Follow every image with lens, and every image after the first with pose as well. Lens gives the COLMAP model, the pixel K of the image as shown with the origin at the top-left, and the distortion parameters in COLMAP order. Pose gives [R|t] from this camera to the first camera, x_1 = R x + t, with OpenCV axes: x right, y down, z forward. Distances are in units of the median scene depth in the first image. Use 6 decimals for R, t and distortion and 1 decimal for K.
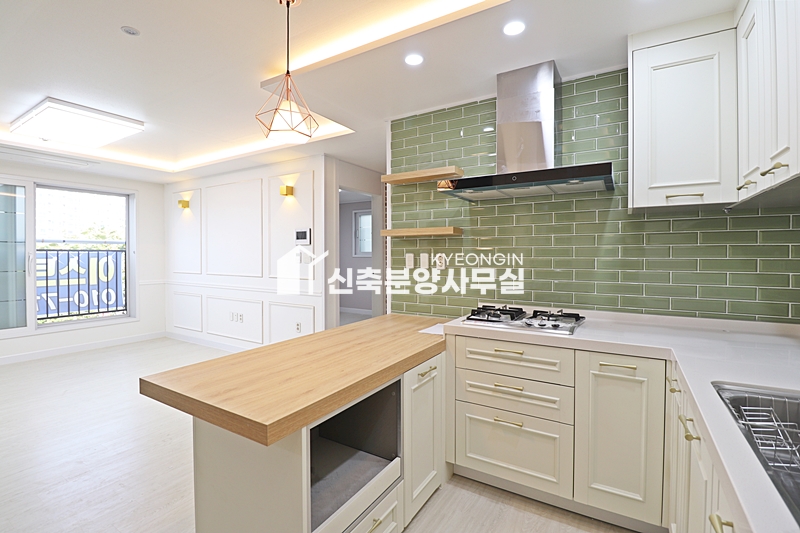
lens RADIAL K [[369.7, 0, 400.4], [0, 369.7, 260.3], [0, 0, 1]] dist [-0.003830, -0.009970]
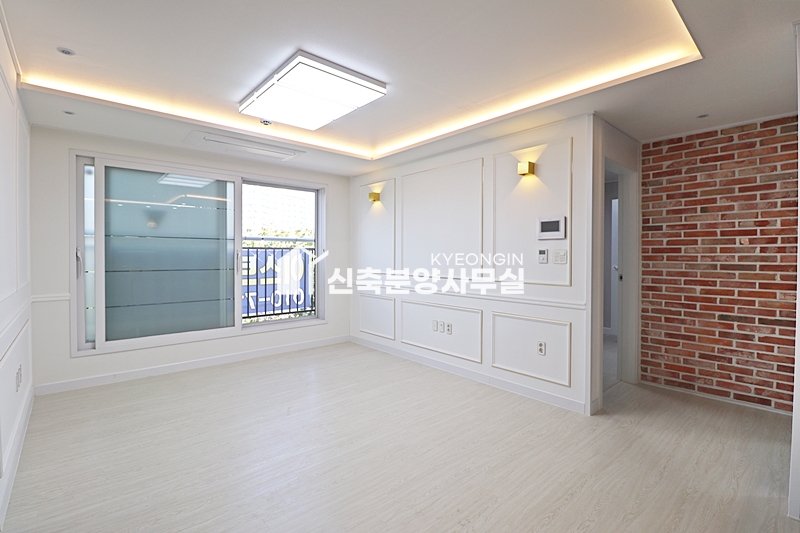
lens RADIAL K [[369.7, 0, 400.8], [0, 369.7, 261.2], [0, 0, 1]] dist [-0.003830, -0.009970]
pose [[0.958265, 0.005923, -0.285821, -0.516090], [-0.005525, 0.999982, 0.002199, 0.004159], [0.285829, -0.000528, 0.958281, 0.293304]]
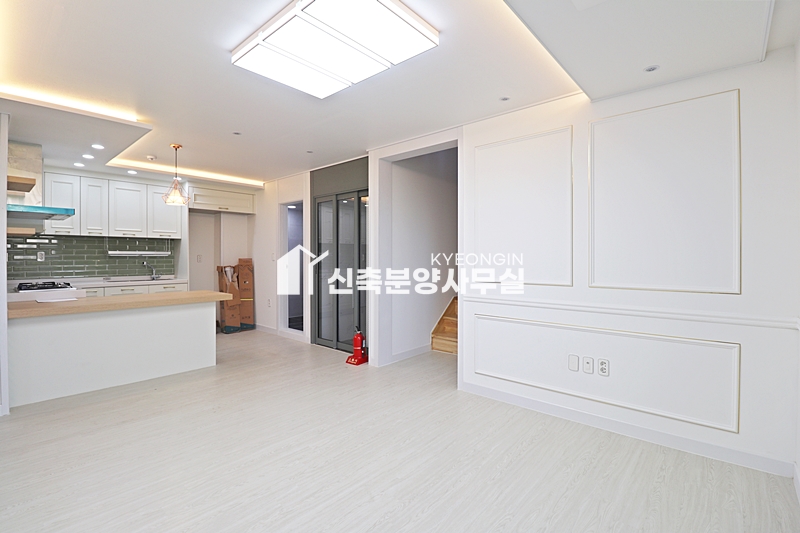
lens RADIAL K [[369.7, 0, 402.3], [0, 369.7, 256.6], [0, 0, 1]] dist [-0.003830, -0.009970]
pose [[-0.985926, -0.000817, 0.167182, -1.314775], [0.002022, 0.999857, 0.016812, -0.017170], [-0.167172, 0.016913, -0.985783, 1.905128]]
